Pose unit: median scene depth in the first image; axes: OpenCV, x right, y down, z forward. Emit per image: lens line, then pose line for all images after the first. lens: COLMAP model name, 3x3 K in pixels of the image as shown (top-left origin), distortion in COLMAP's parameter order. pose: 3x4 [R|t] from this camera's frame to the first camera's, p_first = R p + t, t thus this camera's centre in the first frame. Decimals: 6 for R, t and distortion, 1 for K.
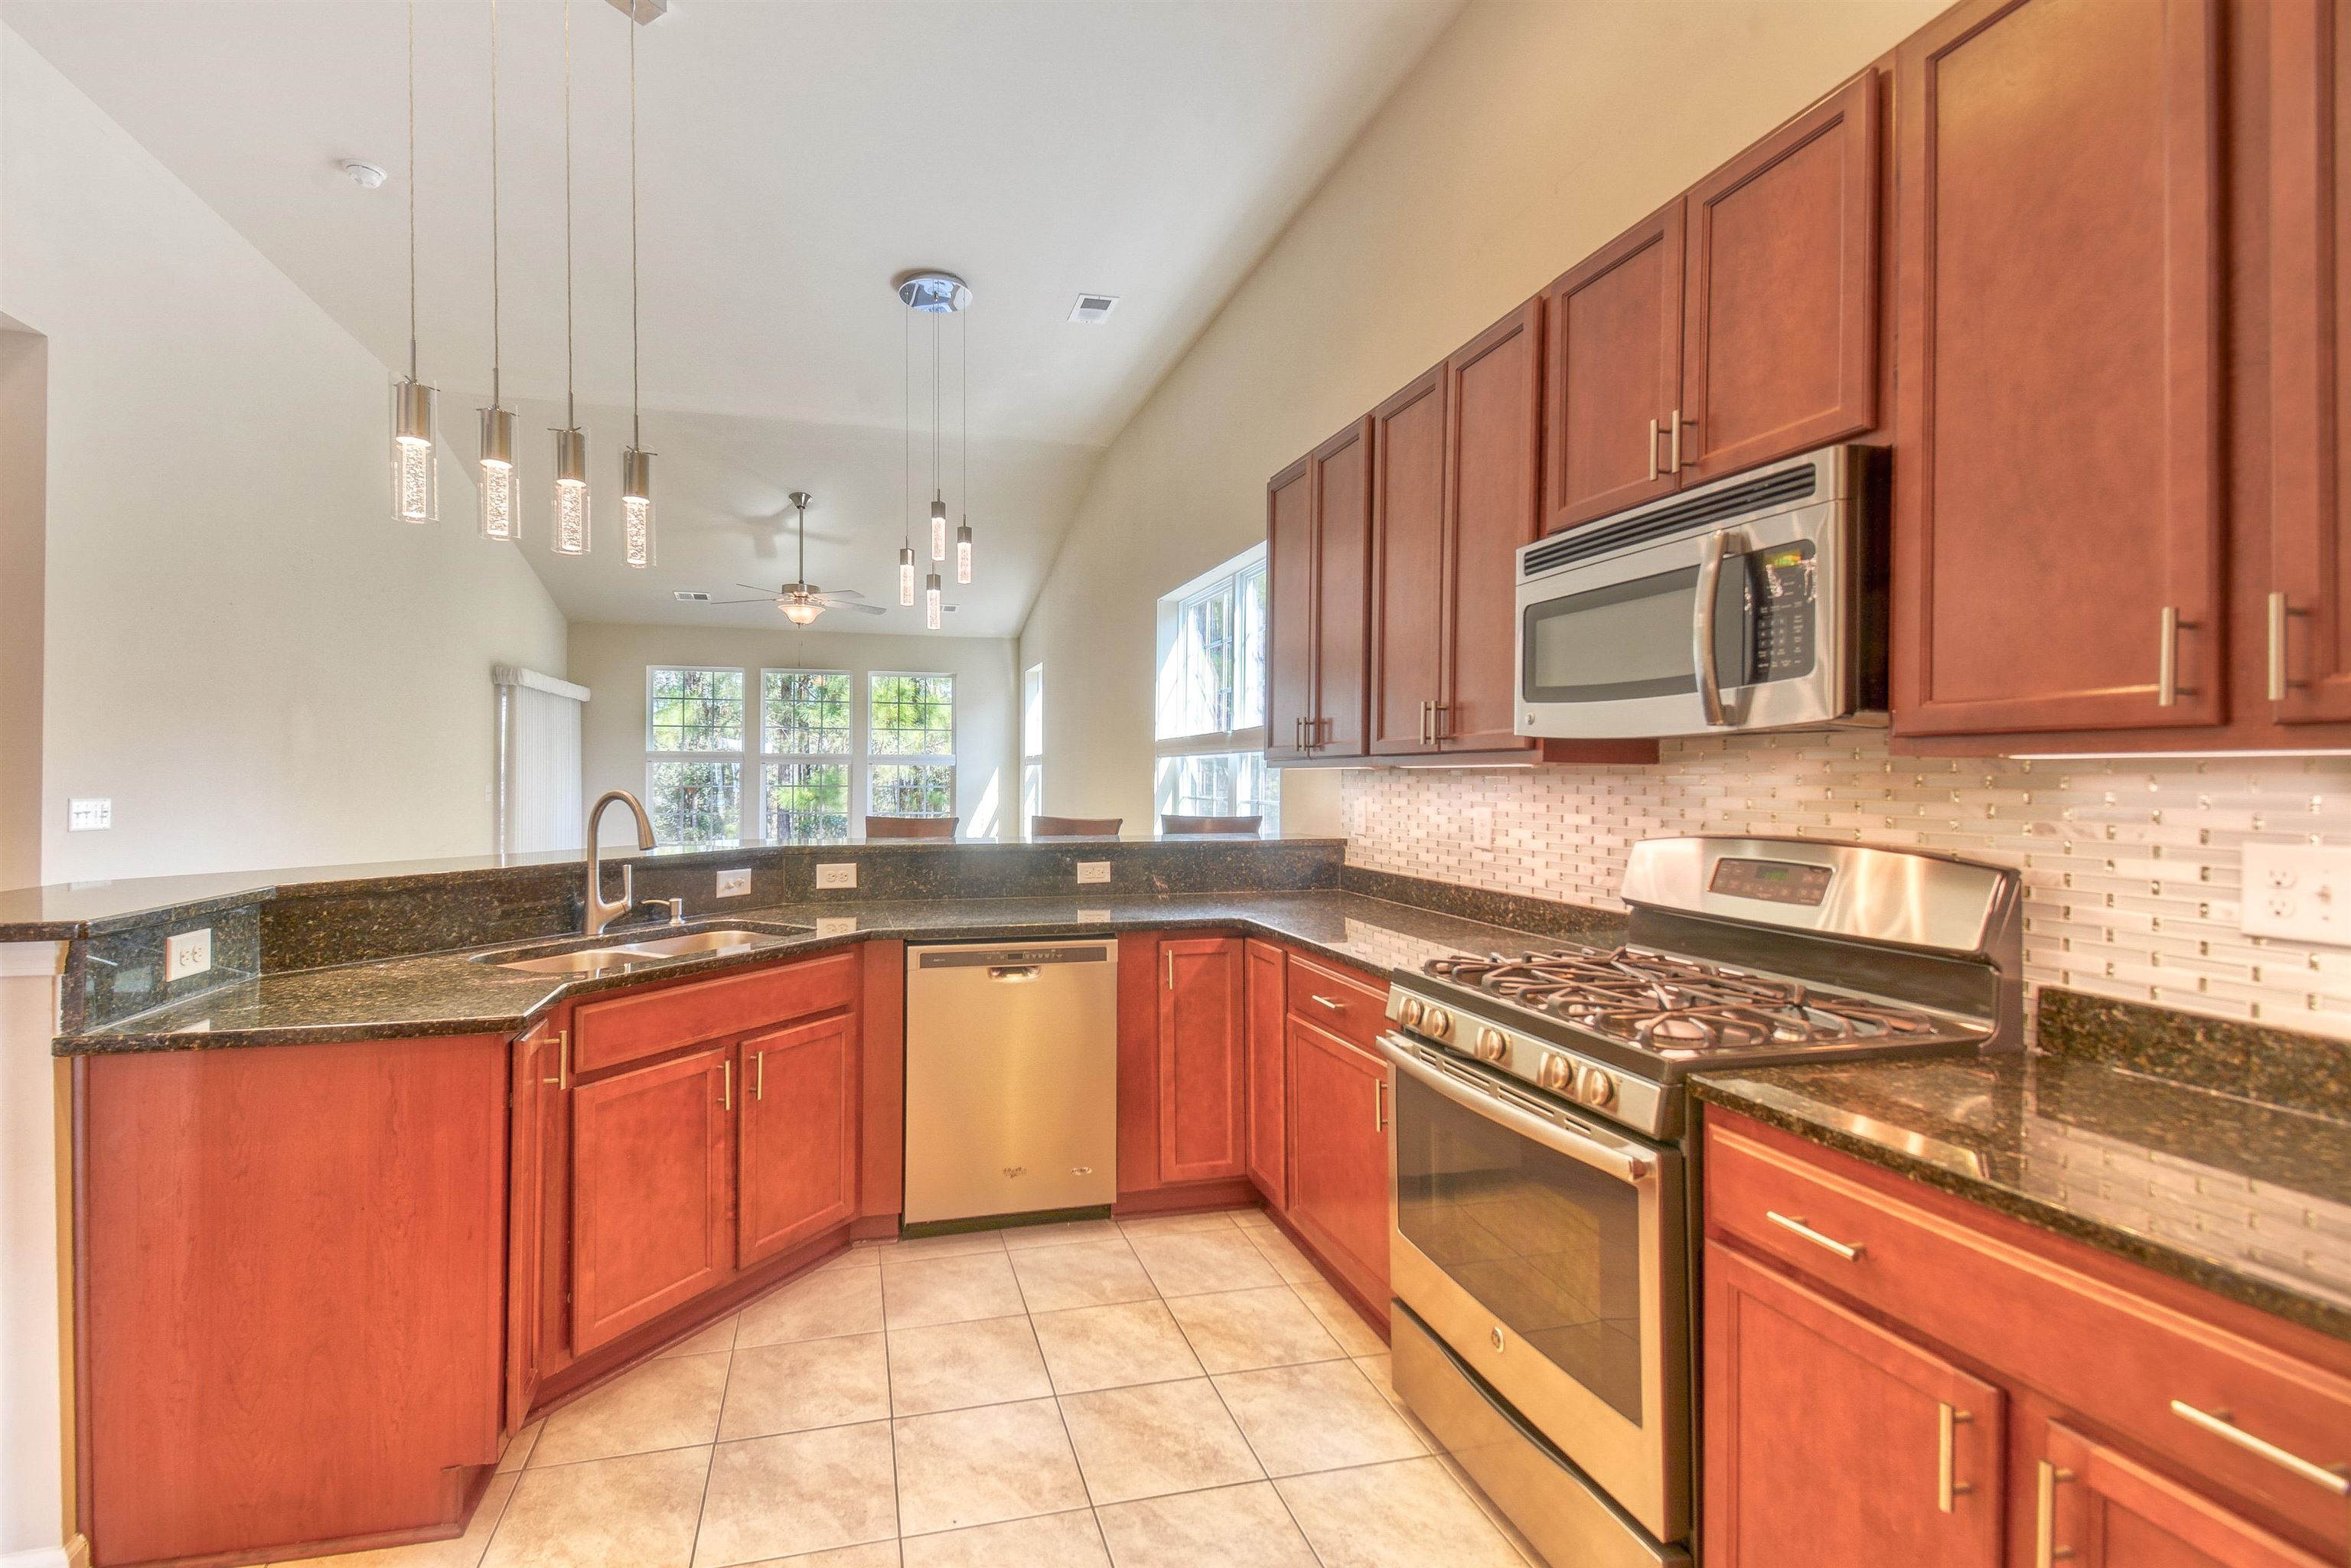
lens RADIAL K [[1079.6, 0, 1376.2], [0, 1079.6, 778.7], [0, 0, 1]] dist [-0.000424, 0.000064]
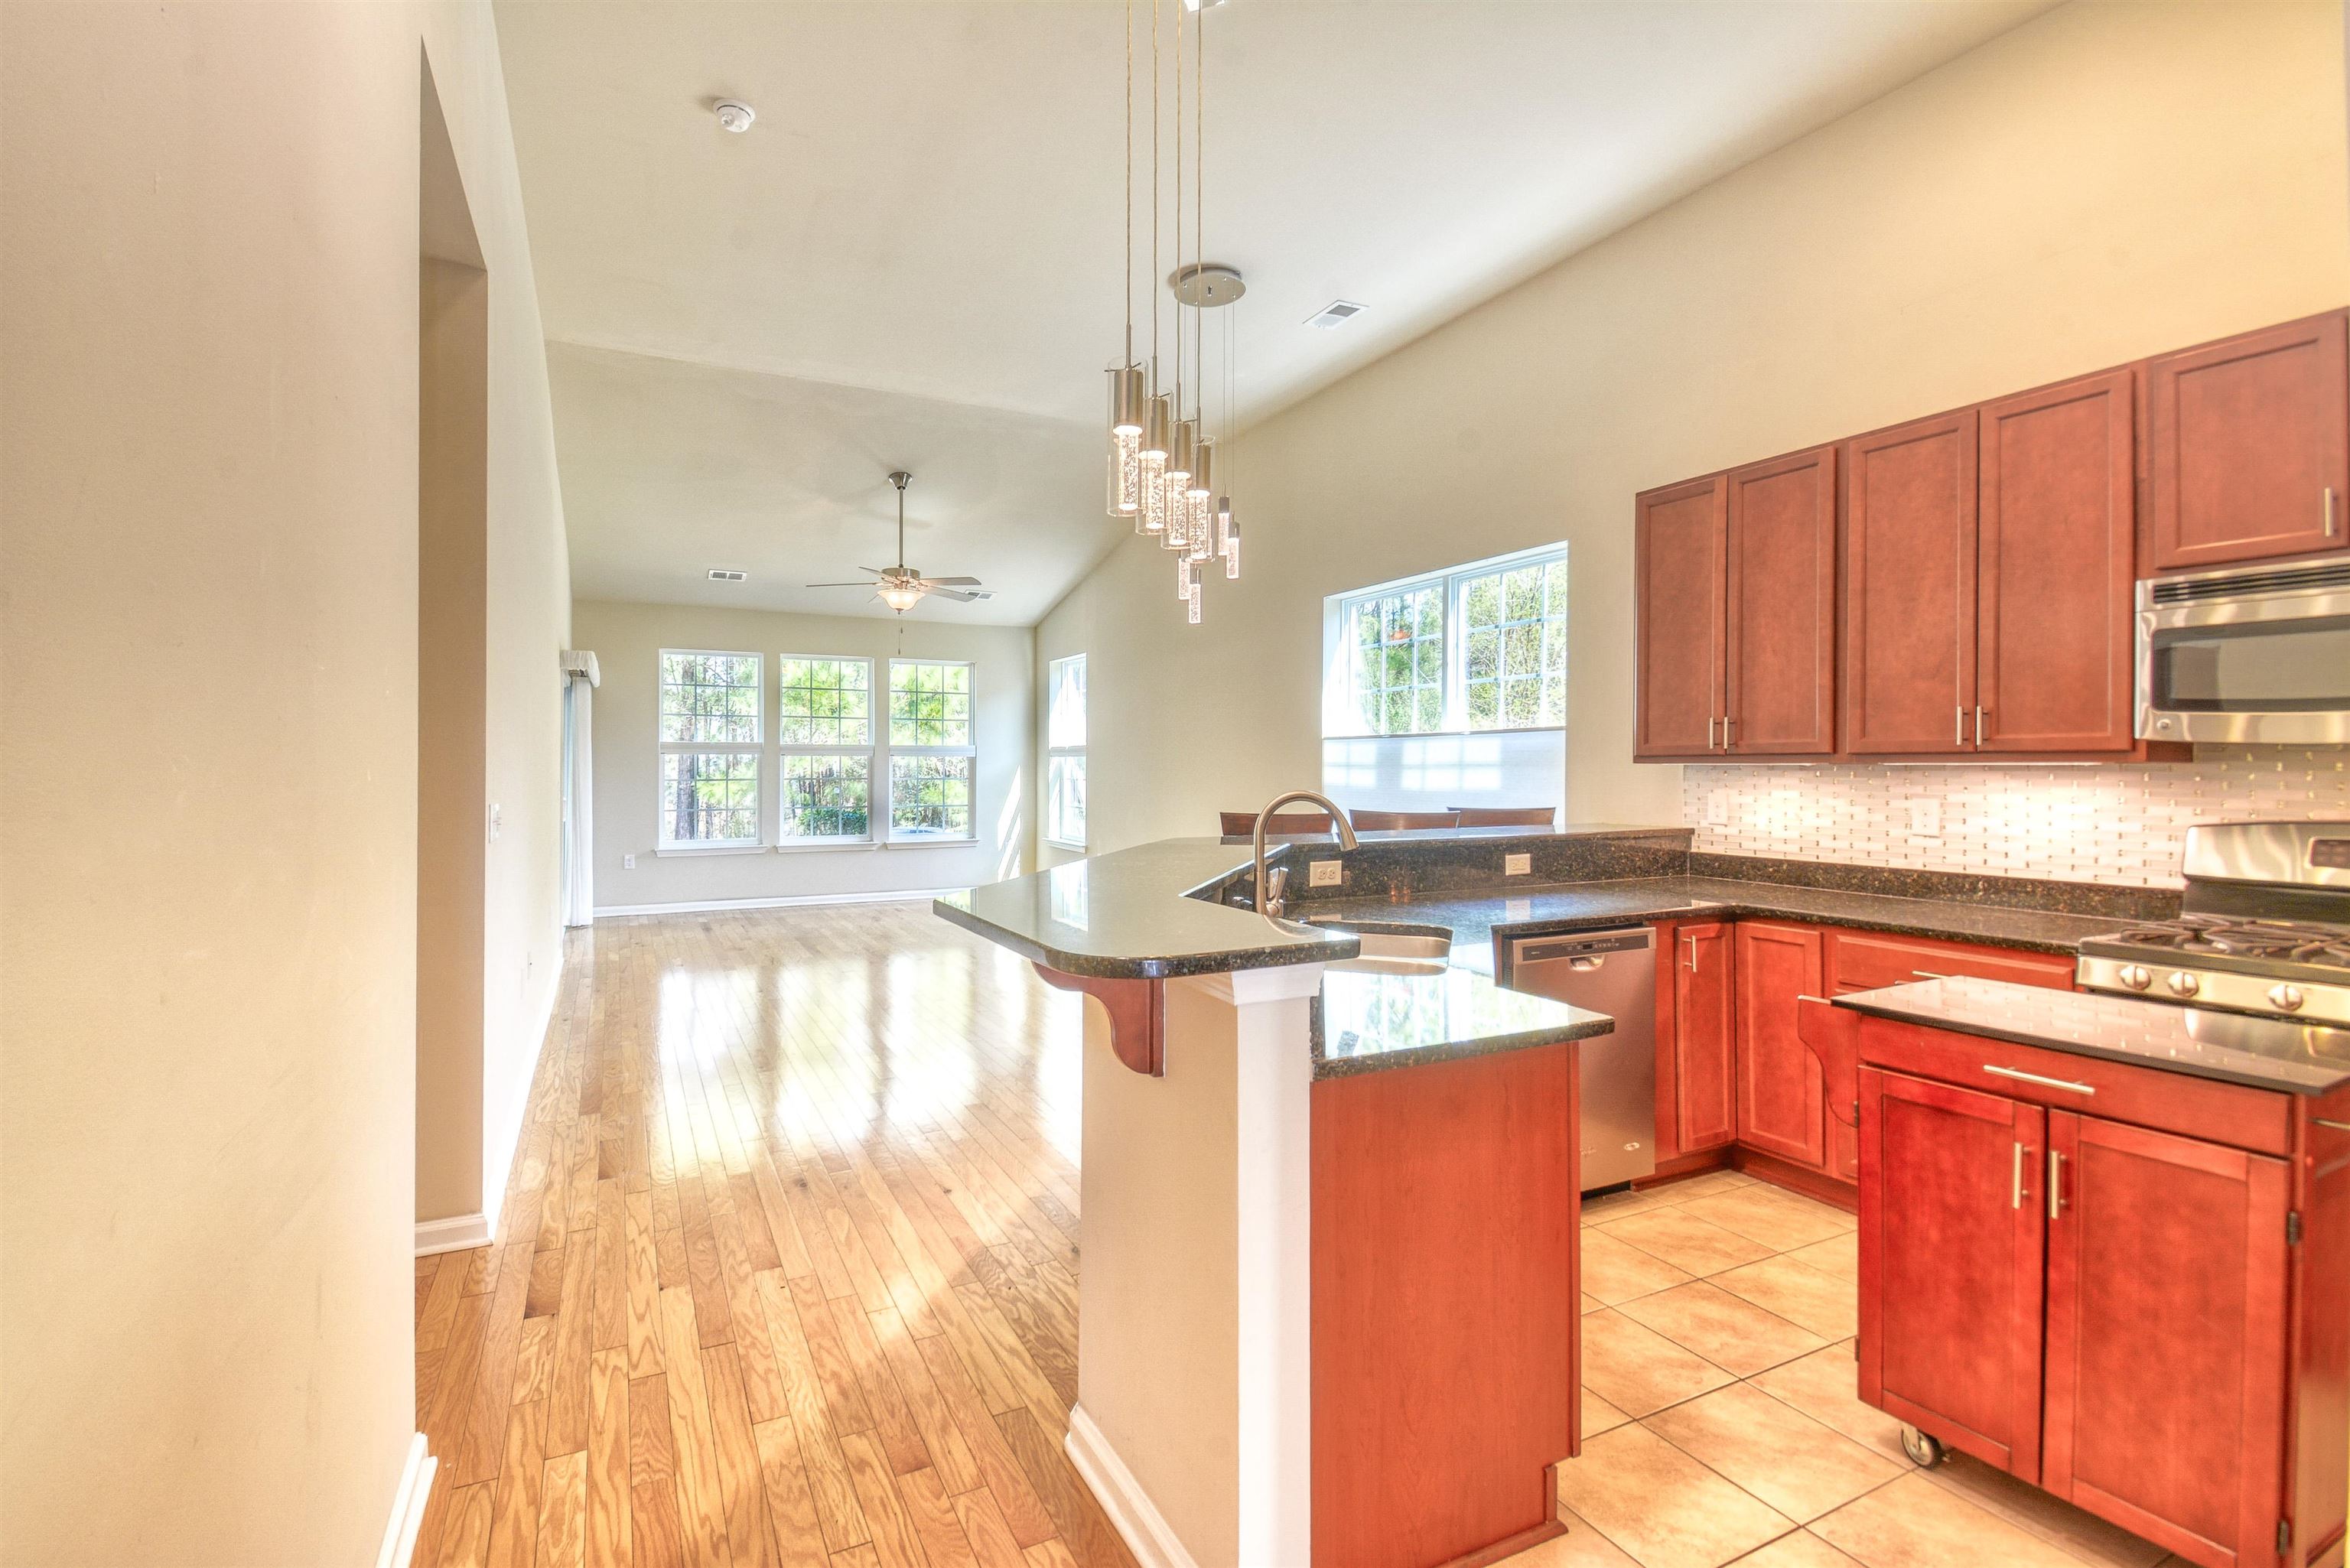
lens RADIAL K [[1058.8, 0, 1202.0], [0, 1058.8, 766.8], [0, 0, 1]] dist [0.048275, -0.054585]
pose [[0.980053, -0.005947, 0.198645, -1.073736], [0.005041, 0.999974, 0.005064, -0.020695], [-0.198670, -0.003962, 0.980058, 0.063316]]
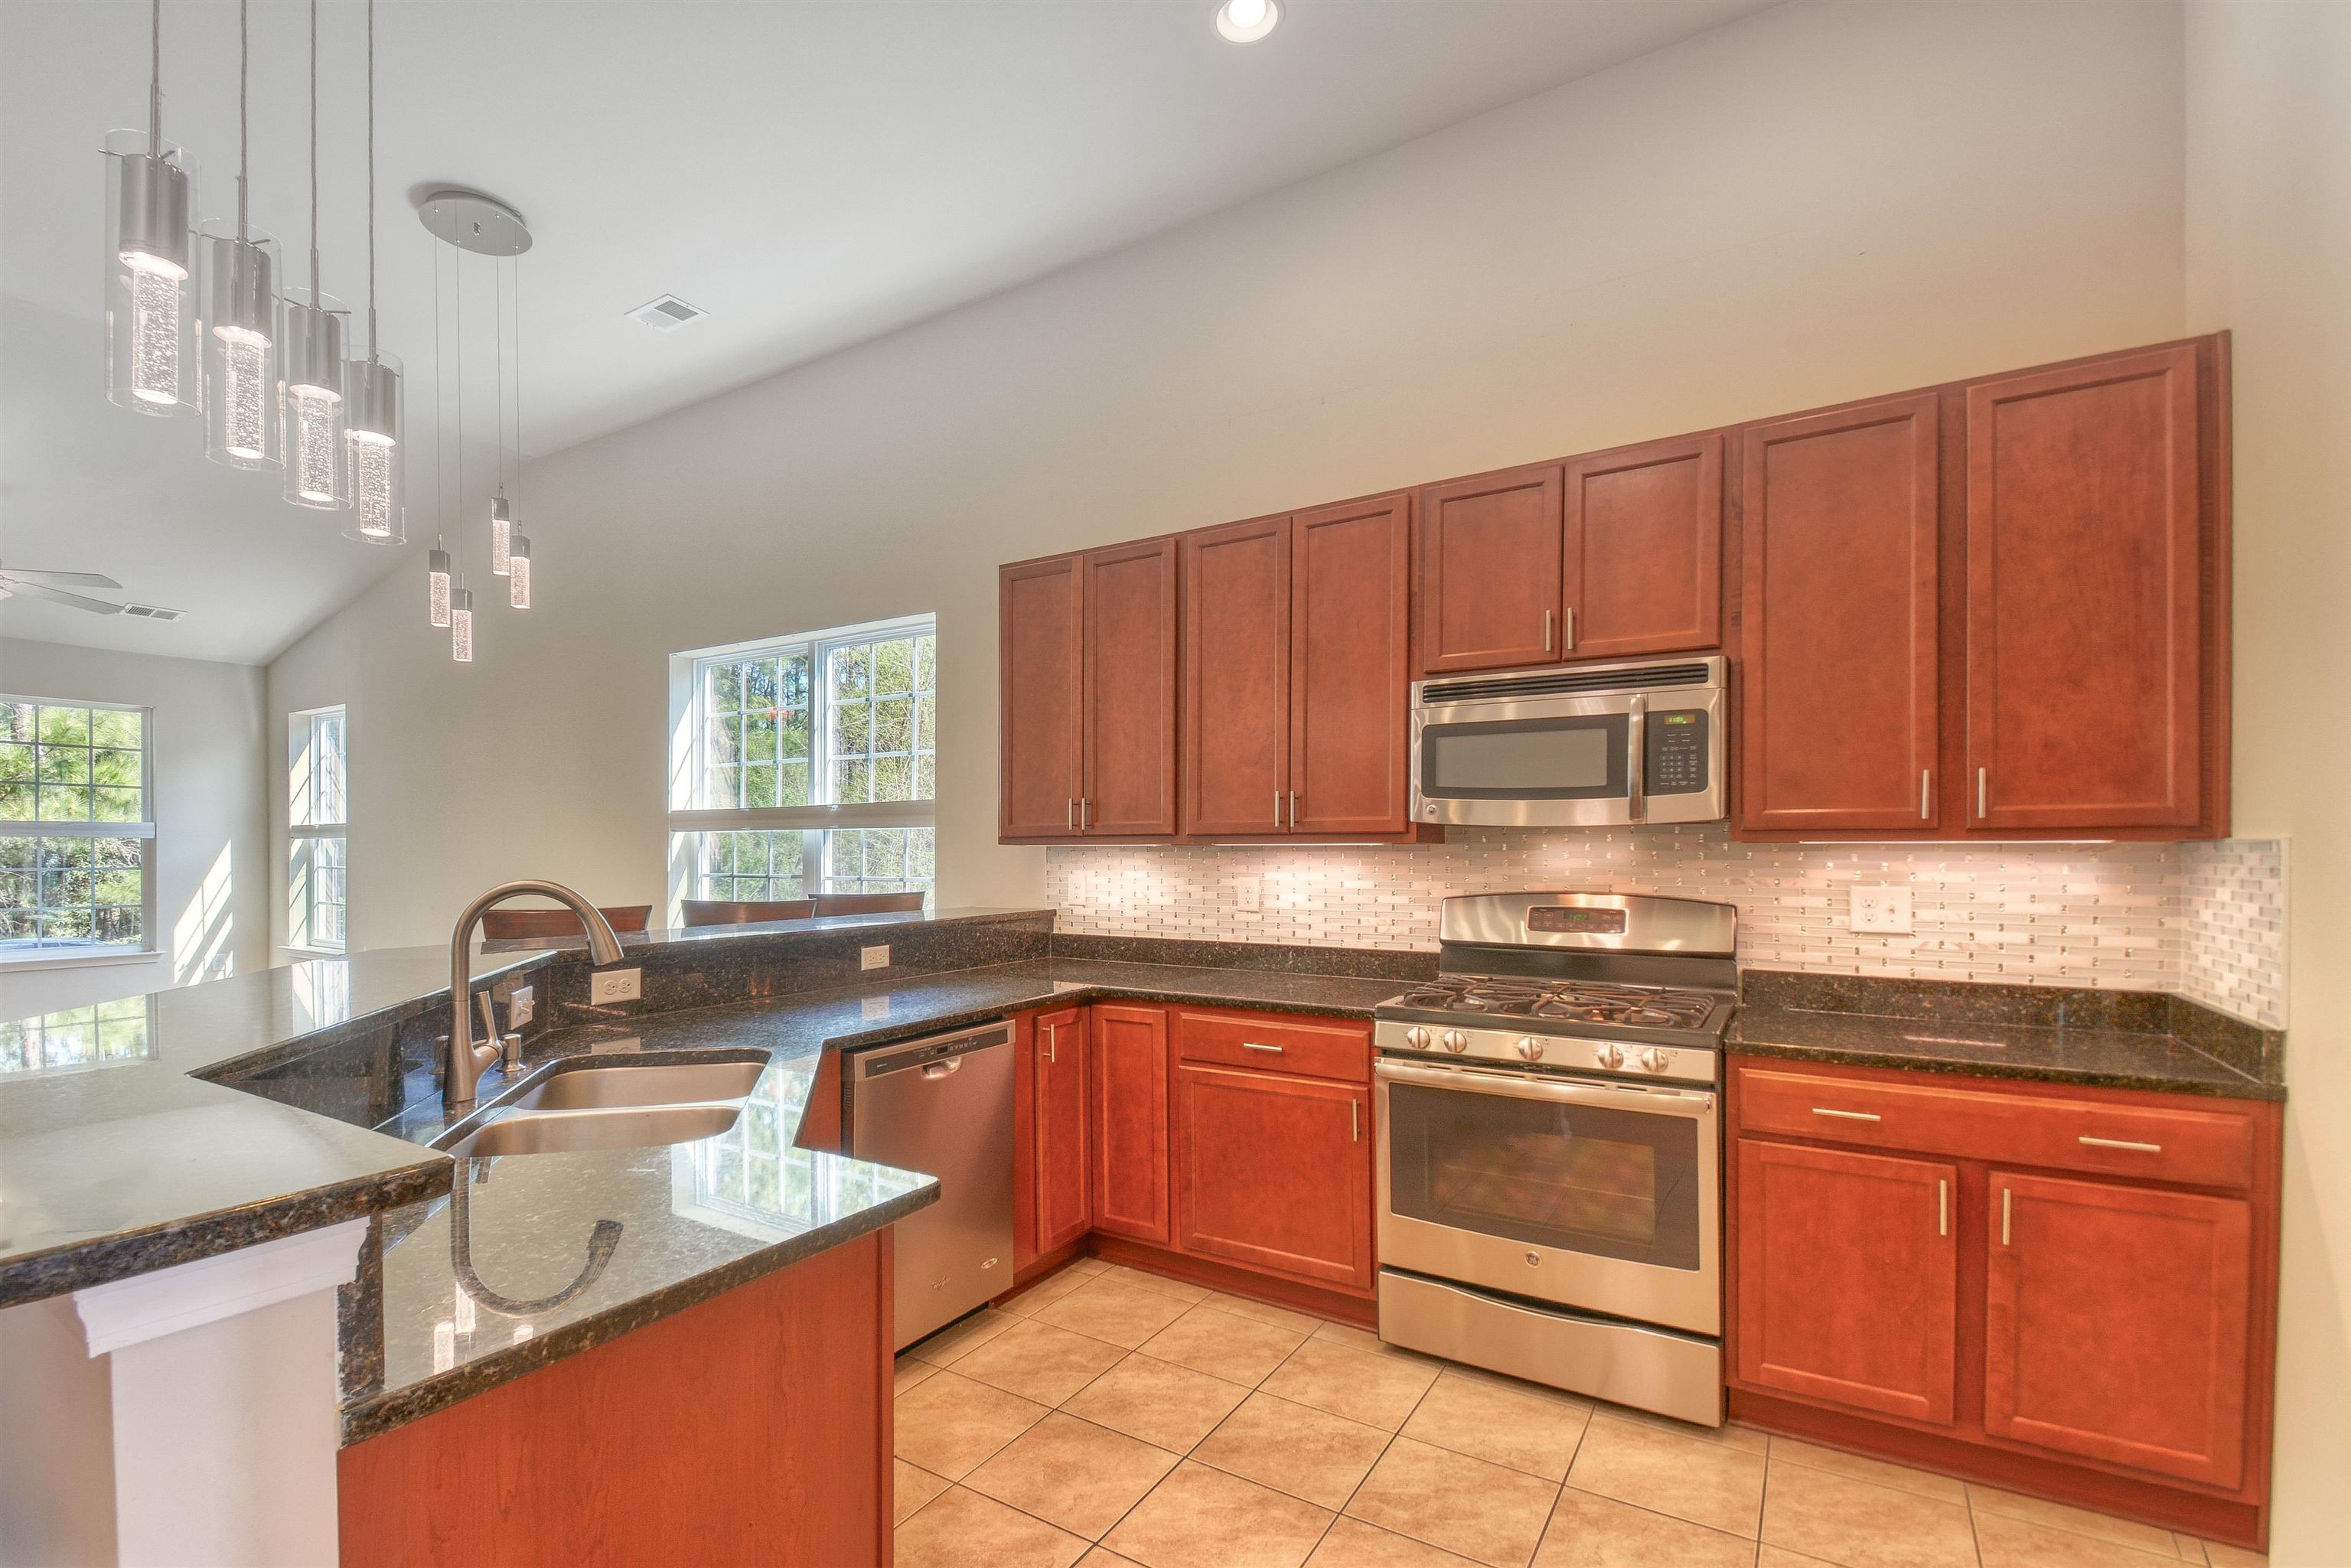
lens RADIAL K [[965.2, 0, 1124.2], [0, 965.2, 847.5], [0, 0, 1]] dist [0.029064, -0.009334]
pose [[0.769553, -0.004151, 0.638570, -0.881365], [0.004424, 0.999990, 0.001169, -0.011803], [-0.638568, 0.001926, 0.769563, 0.300640]]
